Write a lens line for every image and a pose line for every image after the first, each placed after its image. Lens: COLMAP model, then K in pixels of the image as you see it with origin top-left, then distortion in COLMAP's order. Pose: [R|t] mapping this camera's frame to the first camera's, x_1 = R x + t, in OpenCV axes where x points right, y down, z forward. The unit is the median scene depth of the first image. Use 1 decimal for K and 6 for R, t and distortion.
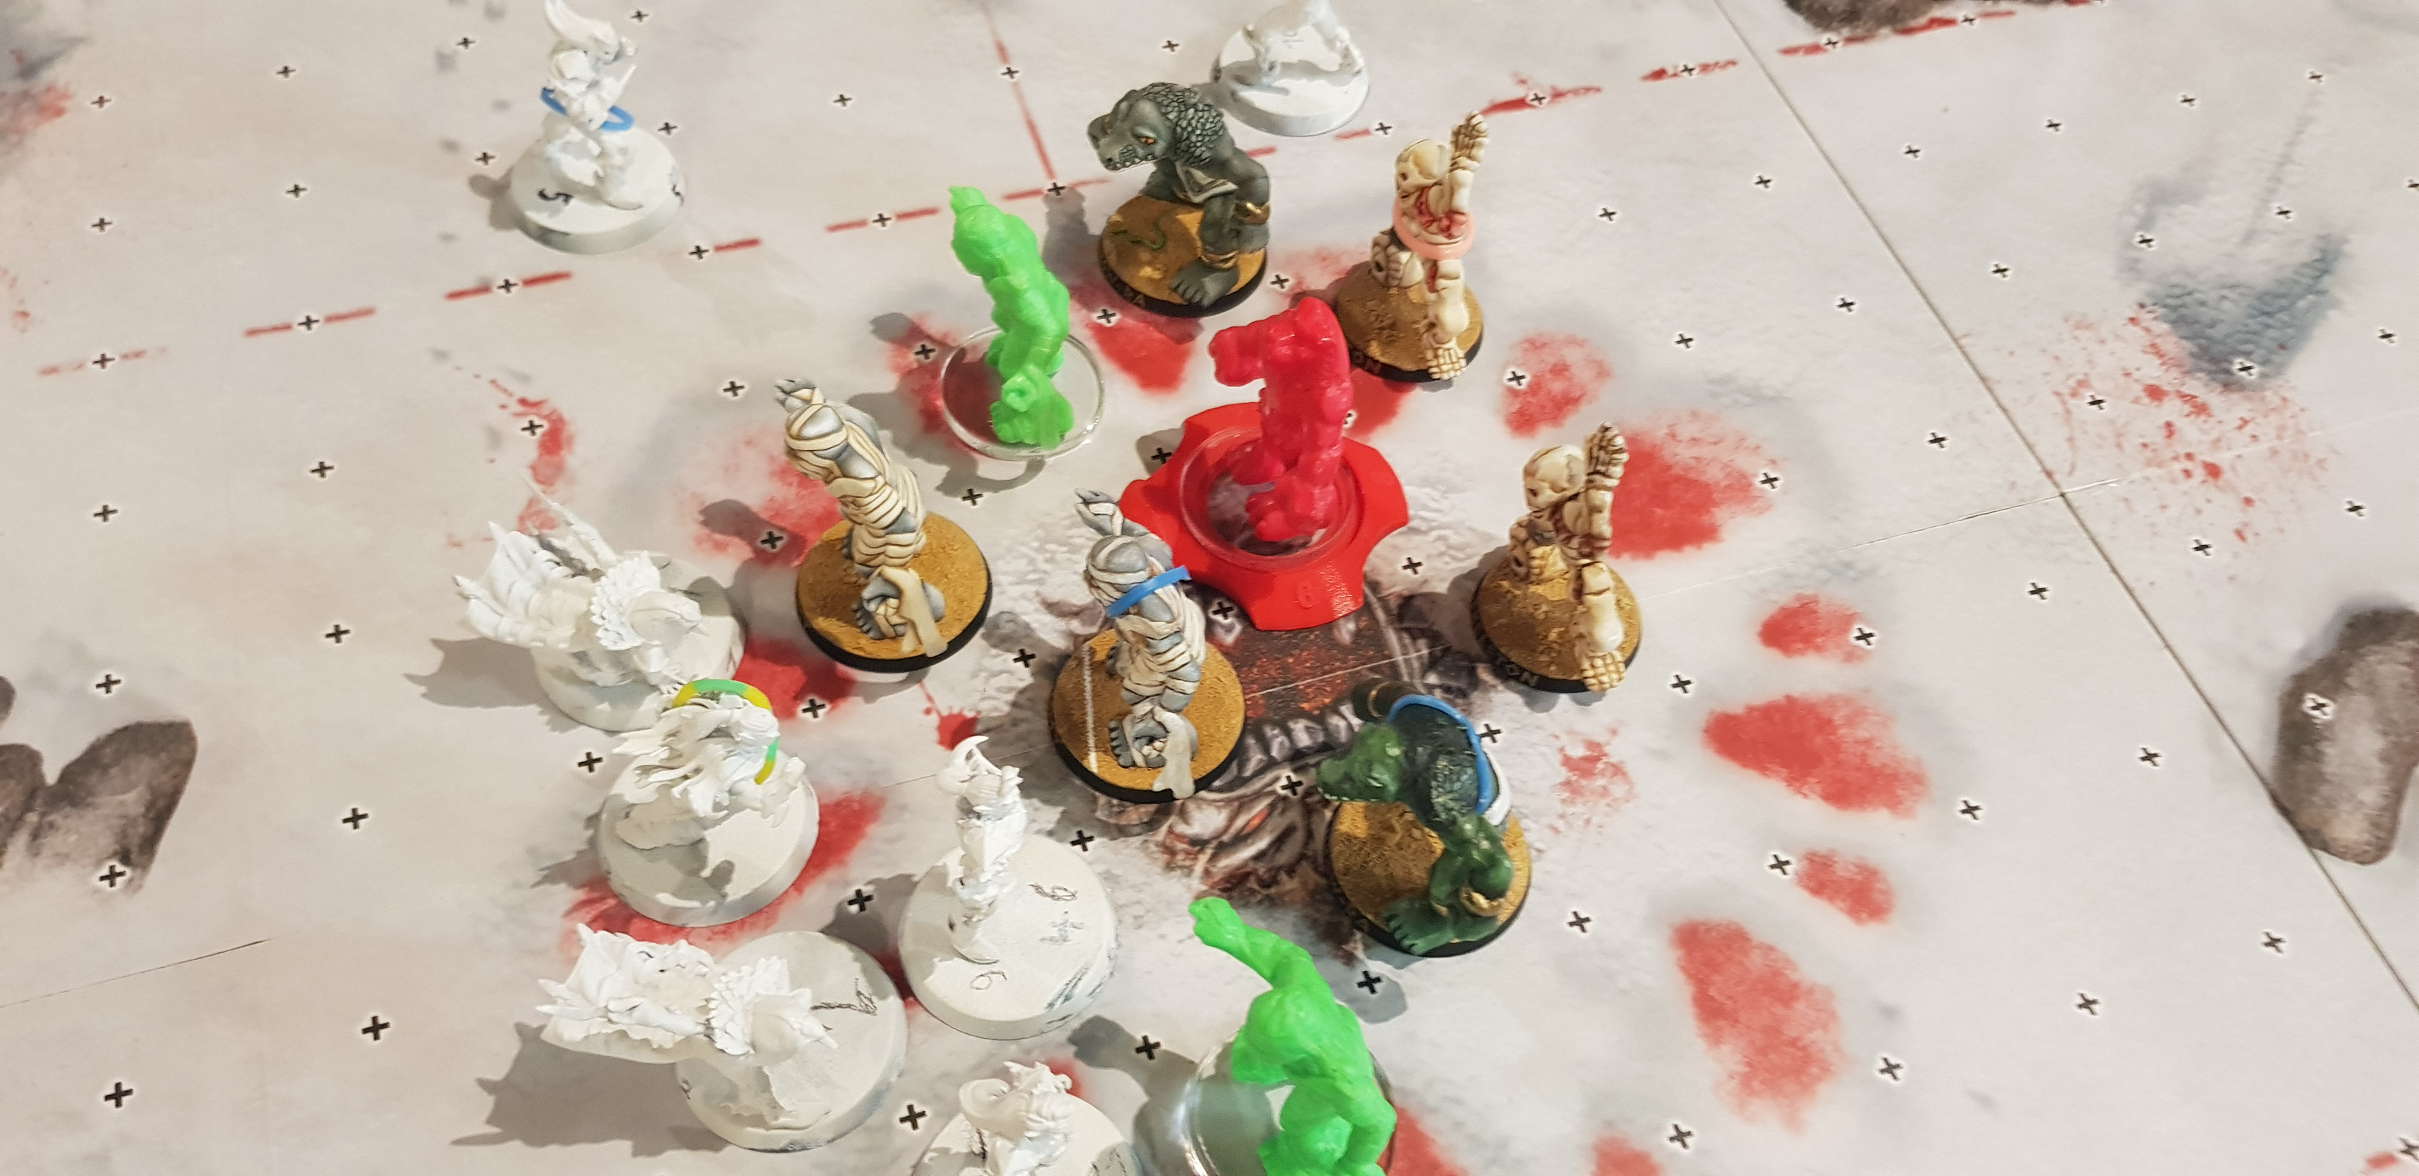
lens RADIAL K [[1848.5, 0, 1201.9], [0, 1848.5, 592.7], [0, 0, 1]] dist [0.057730, -0.144680]
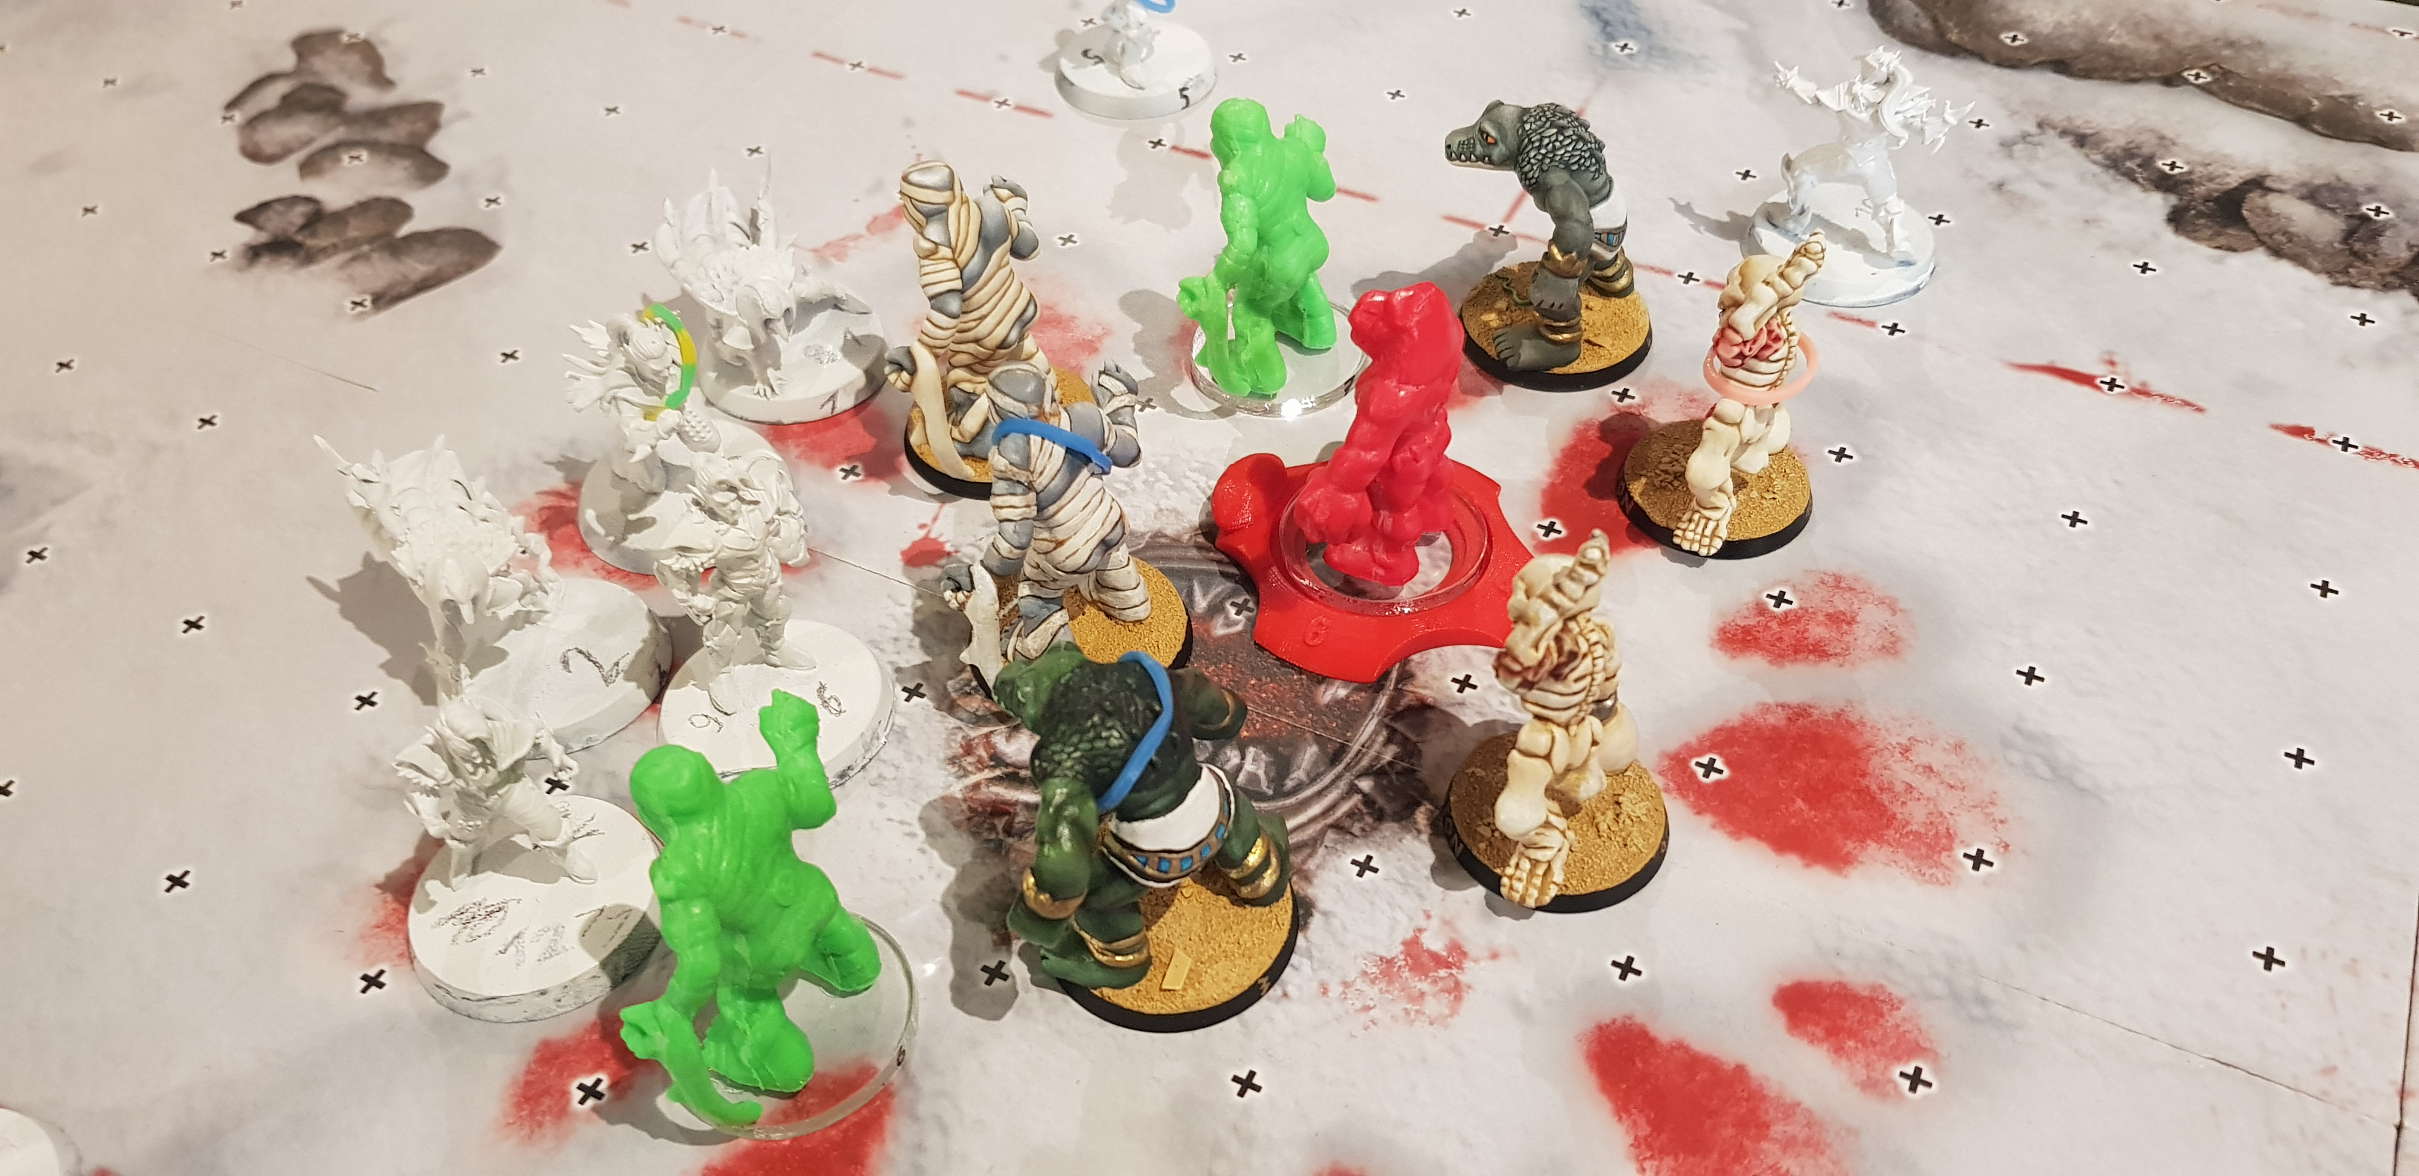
lens RADIAL K [[1848.5, 0, 1201.9], [0, 1848.5, 592.7], [0, 0, 1]] dist [0.057730, -0.144680]
pose [[0.706983, 0.451248, -0.544565, 0.477470], [-0.542330, 0.840128, -0.007919, 0.021718], [0.453931, 0.300932, 0.838681, 0.268042]]
